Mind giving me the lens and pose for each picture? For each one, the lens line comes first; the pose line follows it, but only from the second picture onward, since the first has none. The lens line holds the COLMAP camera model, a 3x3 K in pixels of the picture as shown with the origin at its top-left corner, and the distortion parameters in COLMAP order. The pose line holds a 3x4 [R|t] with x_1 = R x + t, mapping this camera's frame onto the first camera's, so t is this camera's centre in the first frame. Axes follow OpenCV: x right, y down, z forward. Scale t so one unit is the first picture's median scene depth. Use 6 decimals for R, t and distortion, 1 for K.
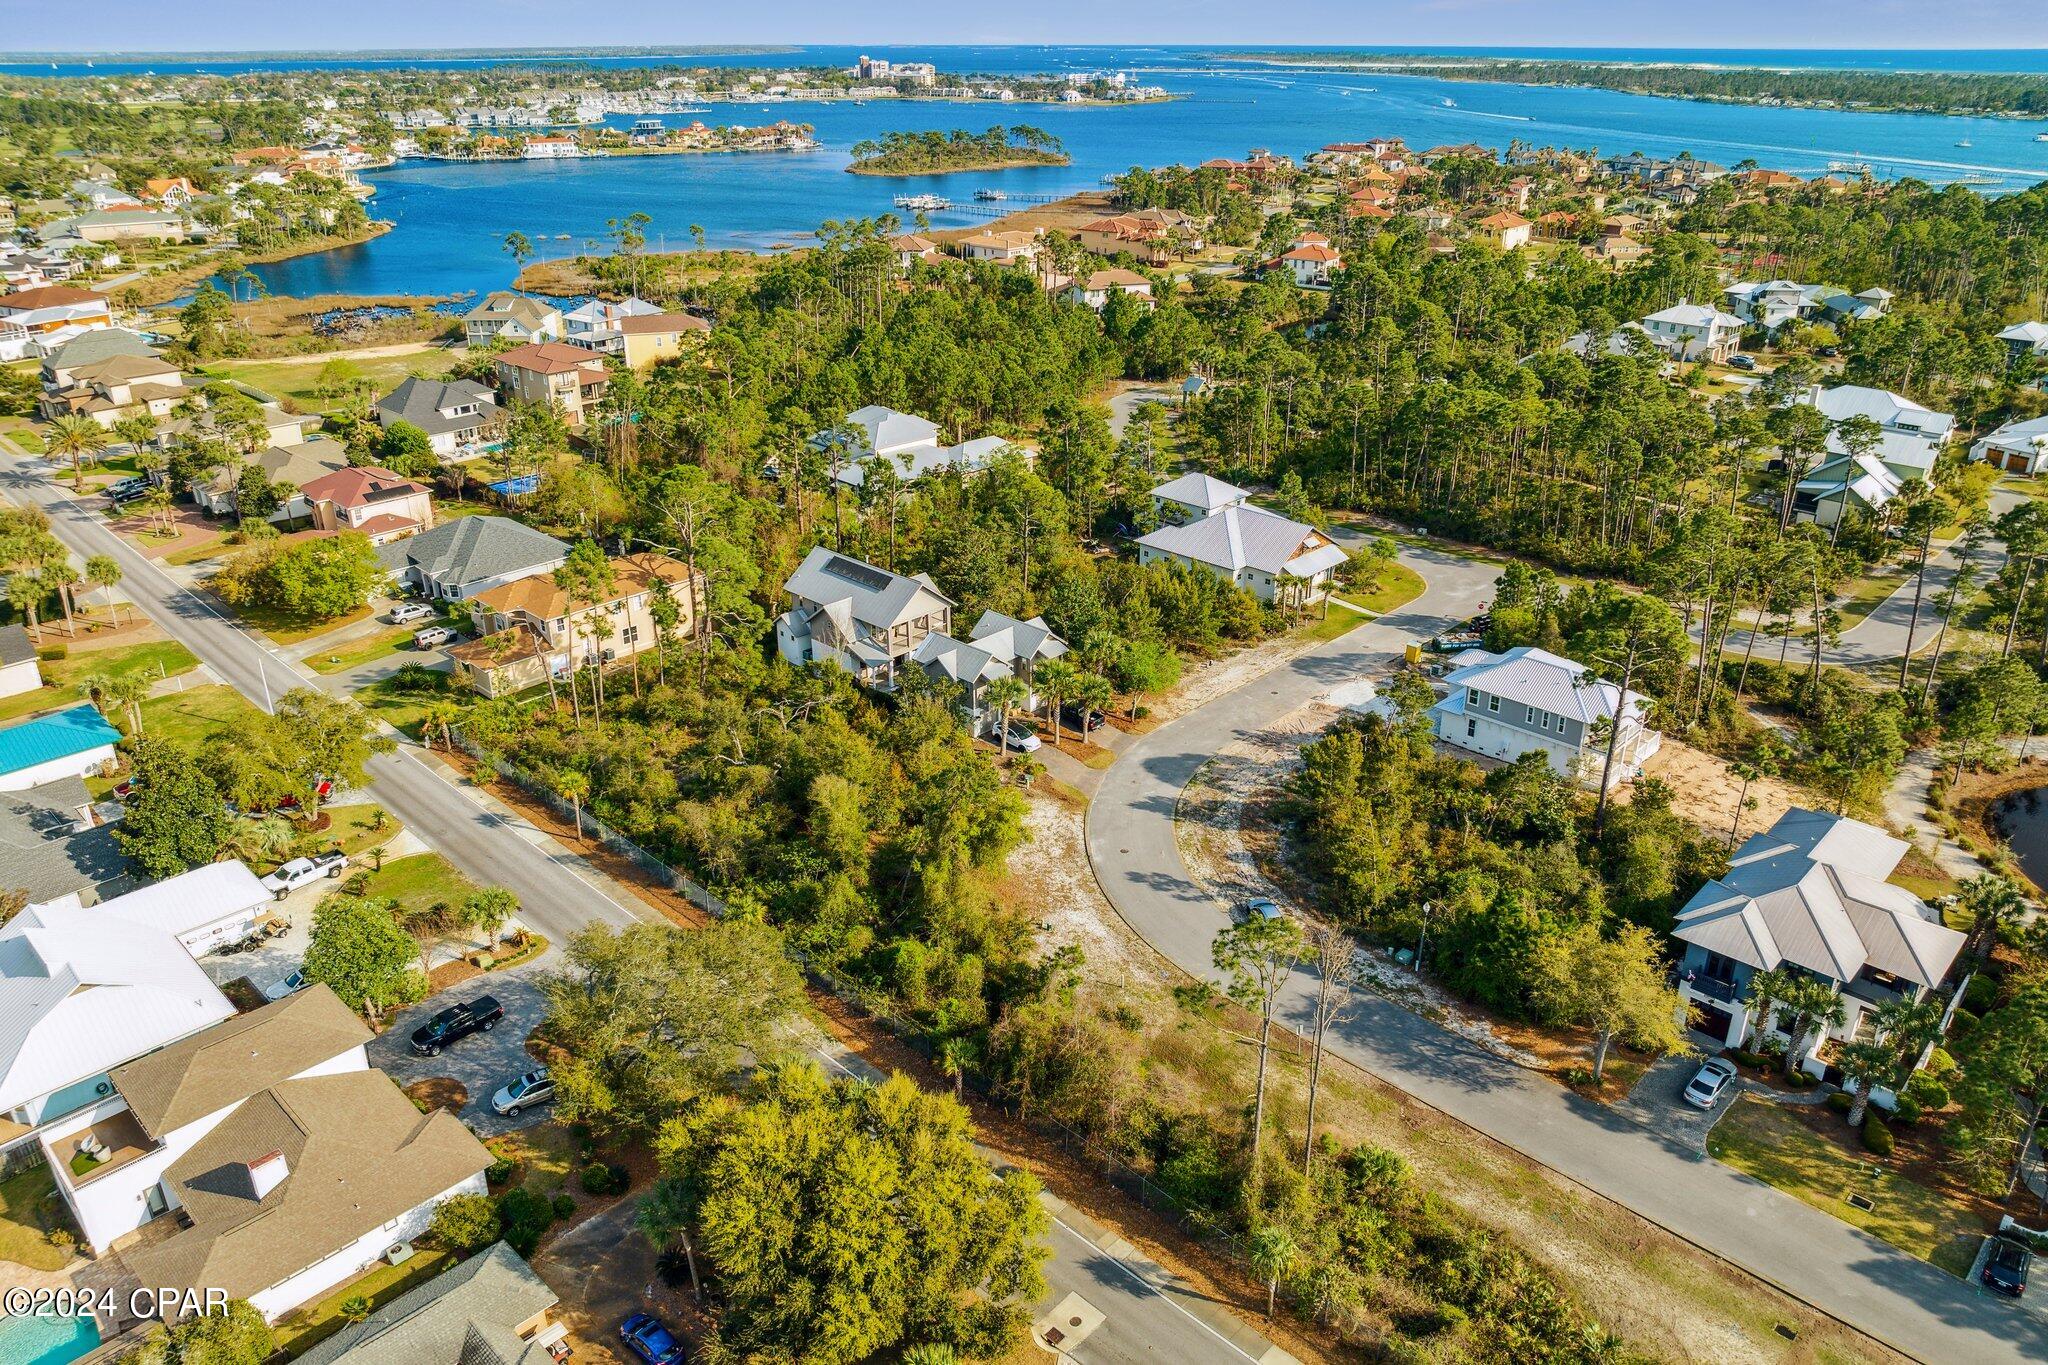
lens RADIAL K [[1435.1, 0, 1024.0], [0, 1435.1, 682.5], [0, 0, 1]] dist [-0.031266, 0.000807]
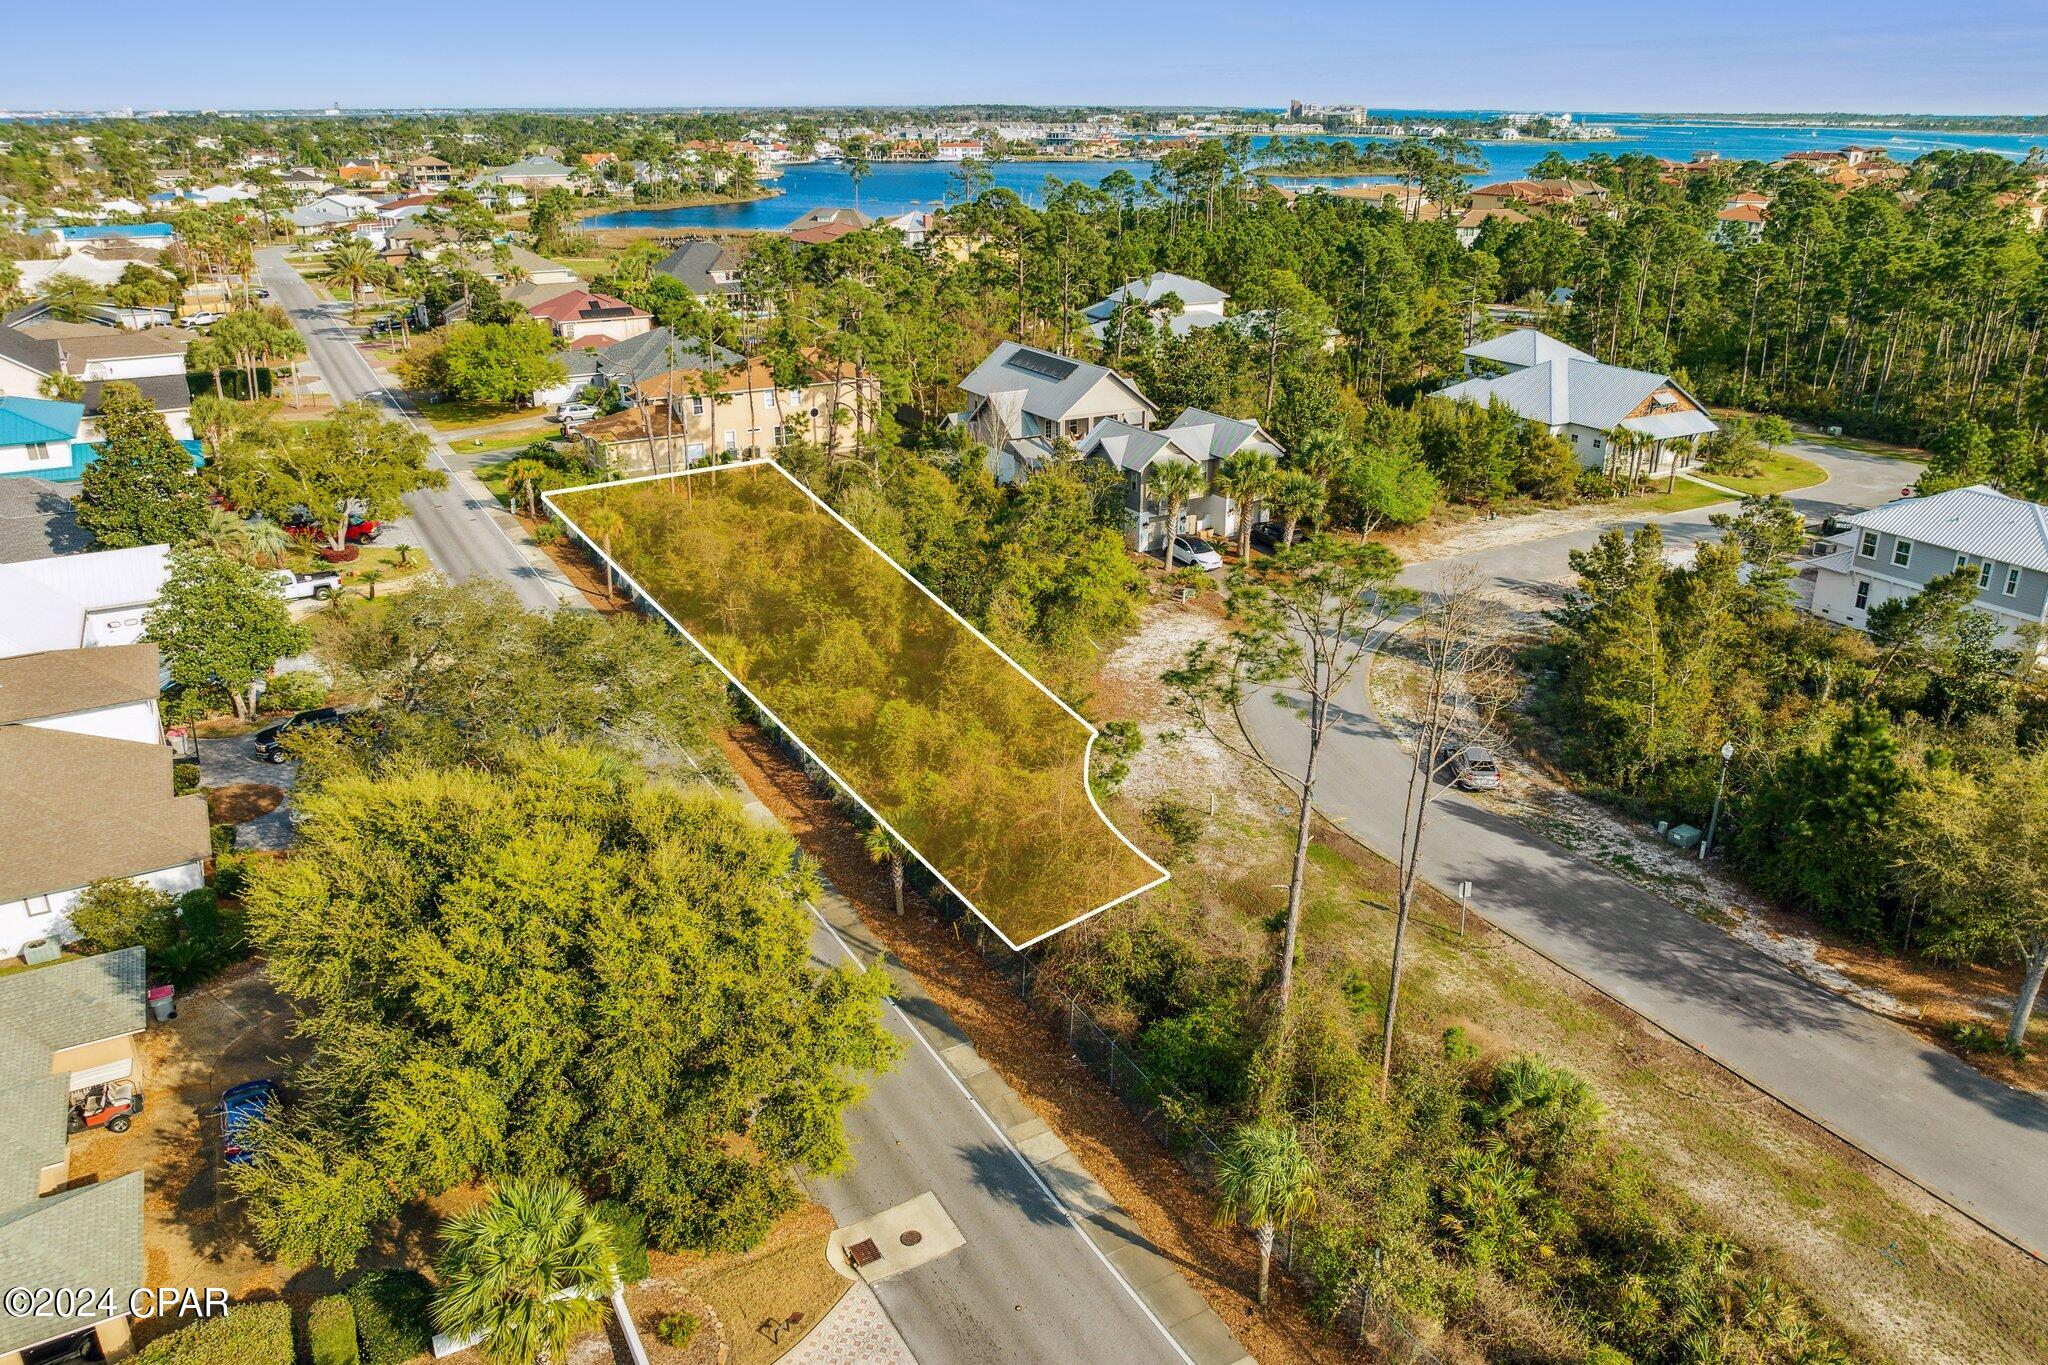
lens RADIAL K [[1435.1, 0, 1024.0], [0, 1435.1, 682.5], [0, 0, 1]] dist [-0.031266, 0.000807]
pose [[0.958962, 0.104348, -0.263634, 0.143662], [-0.115614, 0.992912, -0.027541, 0.169978], [0.258892, 0.056891, 0.964229, 0.321879]]
